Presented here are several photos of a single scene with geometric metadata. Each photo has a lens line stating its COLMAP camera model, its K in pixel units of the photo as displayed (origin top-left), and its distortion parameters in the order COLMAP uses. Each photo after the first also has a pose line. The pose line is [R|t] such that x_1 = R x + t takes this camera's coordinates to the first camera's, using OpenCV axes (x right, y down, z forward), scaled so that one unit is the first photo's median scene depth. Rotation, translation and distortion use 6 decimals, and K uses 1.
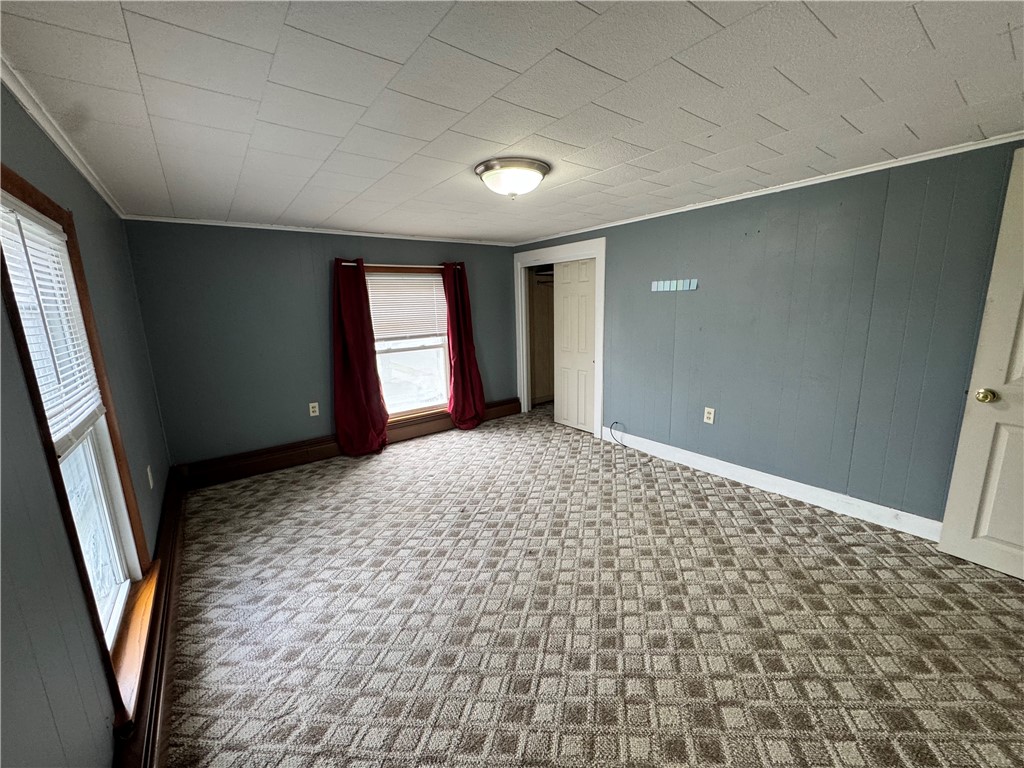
lens RADIAL K [[407.4, 0, 511.5], [0, 407.4, 383.8], [0, 0, 1]] dist [-0.003687, 0.000181]
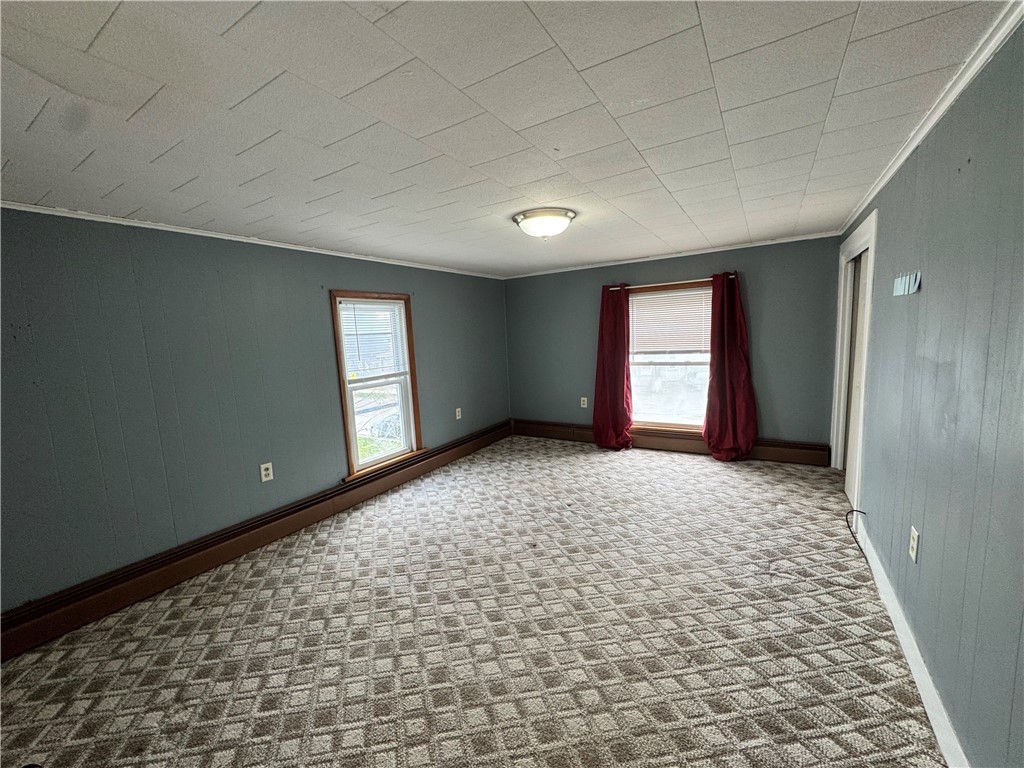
lens RADIAL K [[407.4, 0, 513.5], [0, 407.4, 384.6], [0, 0, 1]] dist [-0.003687, 0.000181]
pose [[0.360124, 0.132213, -0.923488, 0.779485], [-0.141196, 0.986227, 0.086135, -0.091857], [0.922157, 0.099373, 0.373833, 0.362529]]
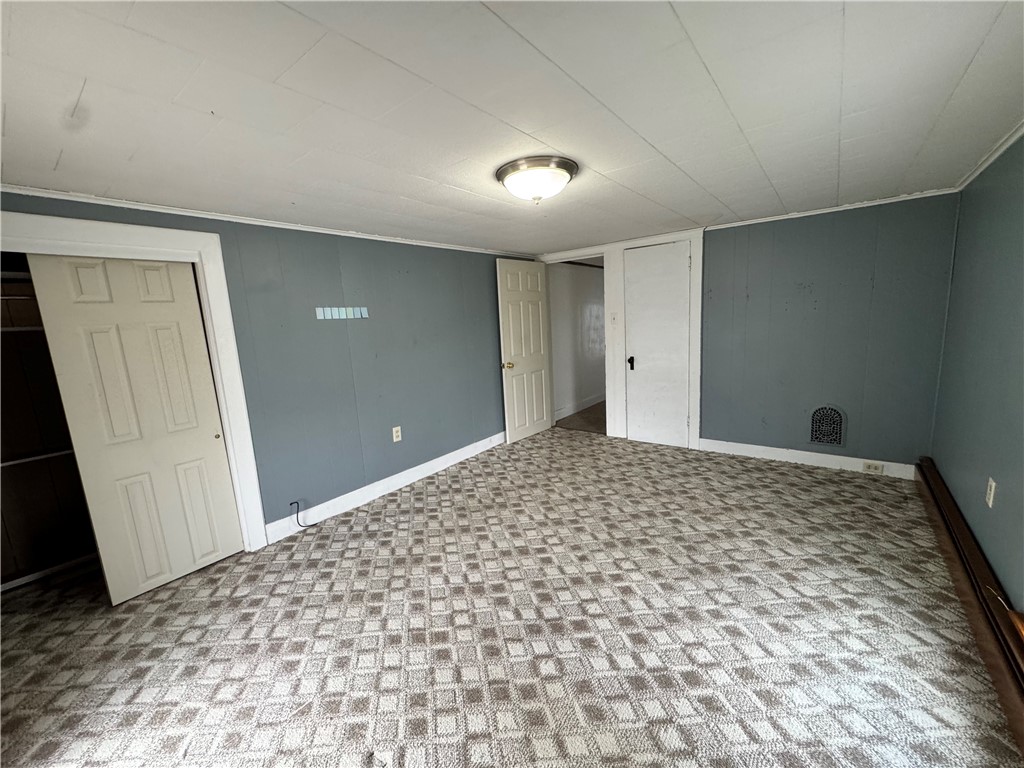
lens RADIAL K [[407.4, 0, 513.1], [0, 407.4, 381.3], [0, 0, 1]] dist [-0.003687, 0.000181]
pose [[-0.255235, -0.107562, 0.960877, -0.637336], [0.248699, 0.953052, 0.172747, -0.171836], [-0.934347, 0.283060, -0.216502, 0.955654]]
